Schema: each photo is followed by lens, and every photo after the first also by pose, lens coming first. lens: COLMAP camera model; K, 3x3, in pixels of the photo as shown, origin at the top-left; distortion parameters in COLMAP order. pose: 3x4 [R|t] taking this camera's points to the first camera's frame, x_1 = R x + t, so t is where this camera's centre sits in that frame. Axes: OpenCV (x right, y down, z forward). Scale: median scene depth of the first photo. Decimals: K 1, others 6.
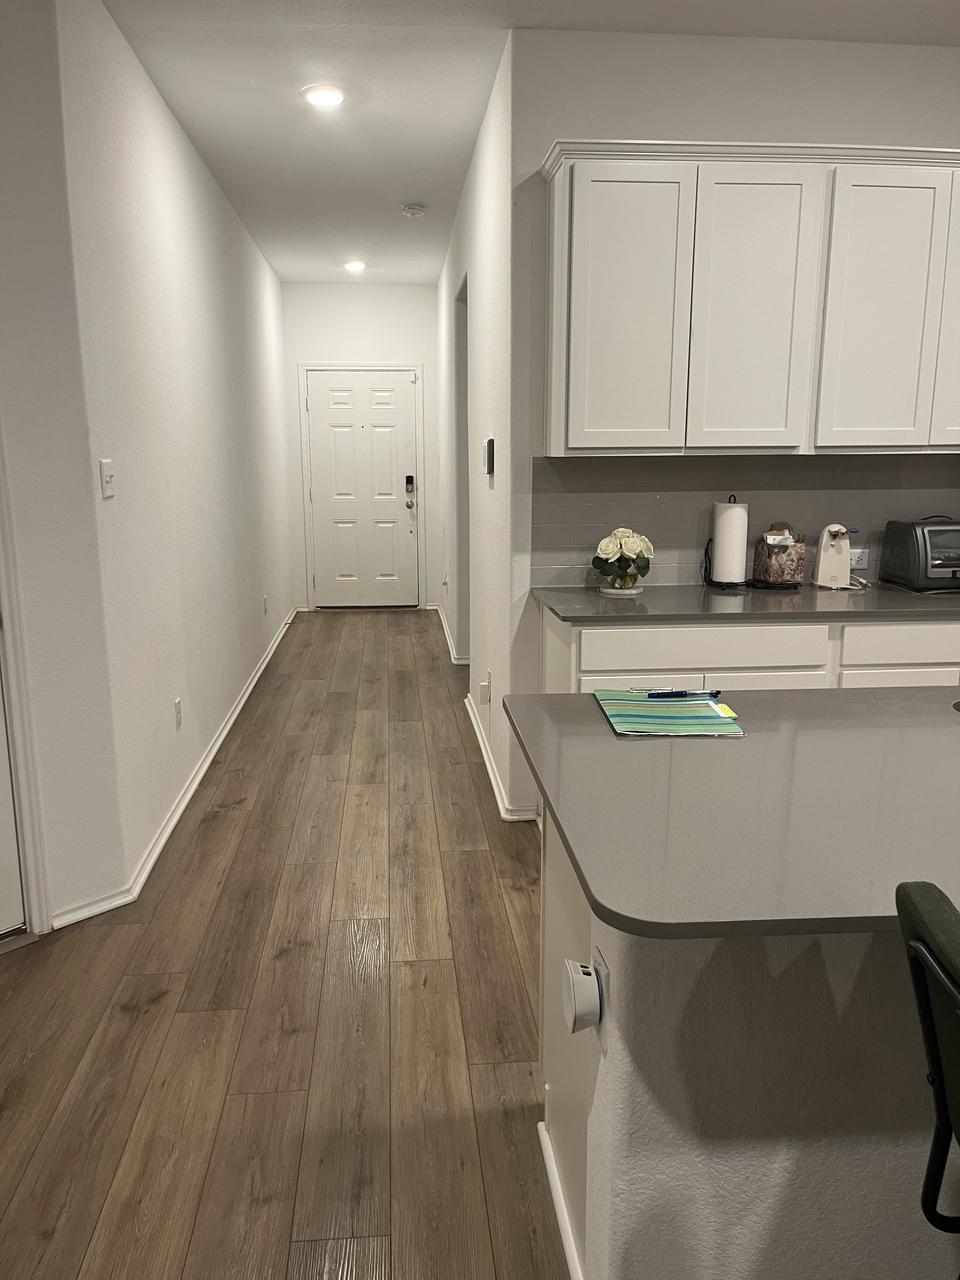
lens RADIAL K [[966.9, 0, 475.1], [0, 966.9, 643.1], [0, 0, 1]] dist [0.025043, -0.017441]
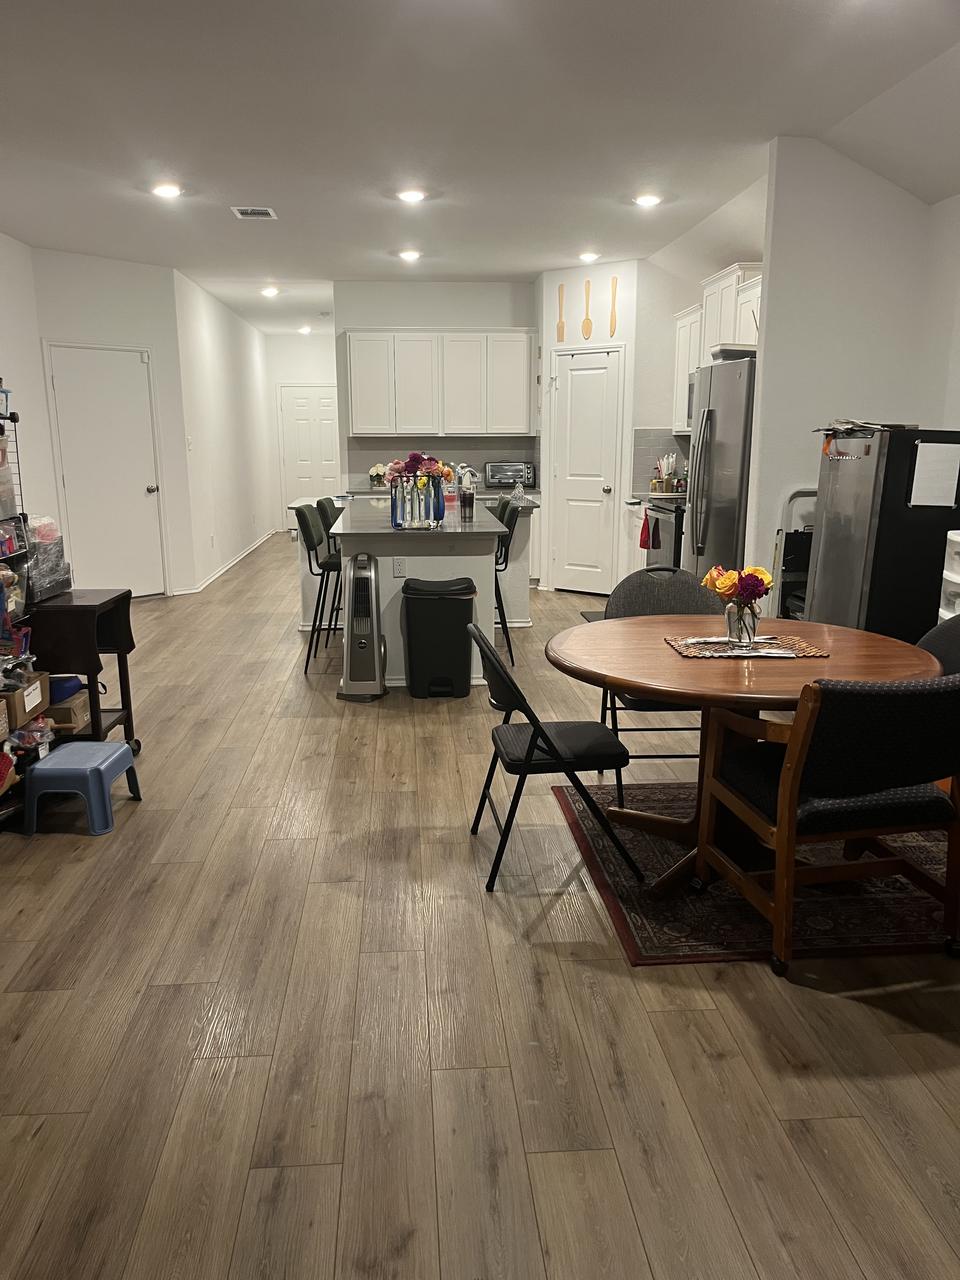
lens RADIAL K [[966.9, 0, 483.2], [0, 966.9, 646.3], [0, 0, 1]] dist [0.025043, -0.017441]
pose [[0.999998, 0.001184, -0.001815, 0.430707], [-0.001147, 0.999797, 0.020118, 0.321380], [0.001838, -0.020115, 0.999796, -1.633610]]
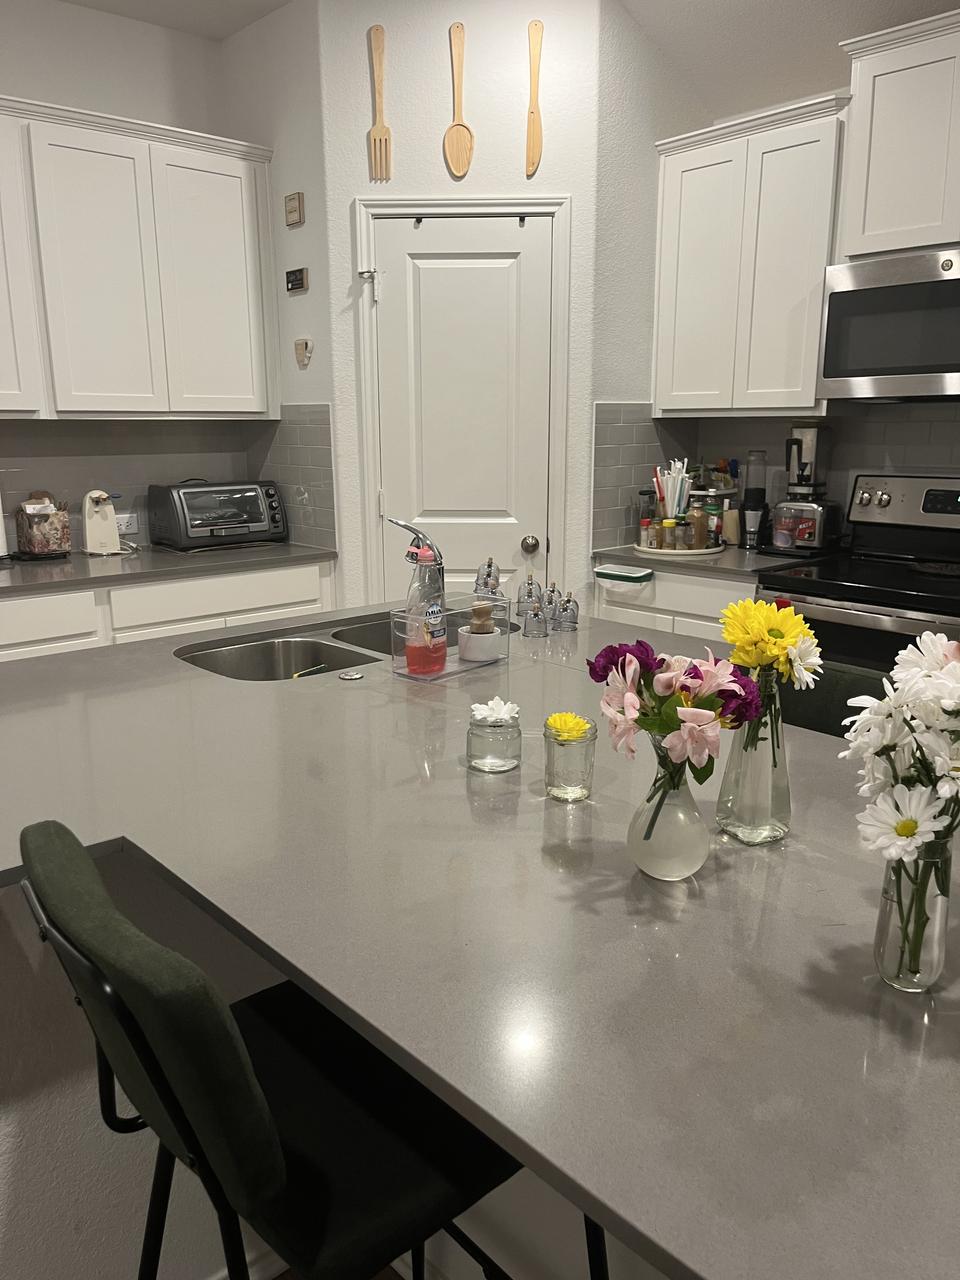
lens RADIAL K [[966.9, 0, 481.3], [0, 966.9, 640.3], [0, 0, 1]] dist [0.025043, -0.017441]
pose [[0.794208, -0.133711, 0.592752, 0.072538], [0.116711, 0.990894, 0.067145, 0.009859], [-0.596333, 0.015854, 0.802581, -0.038118]]
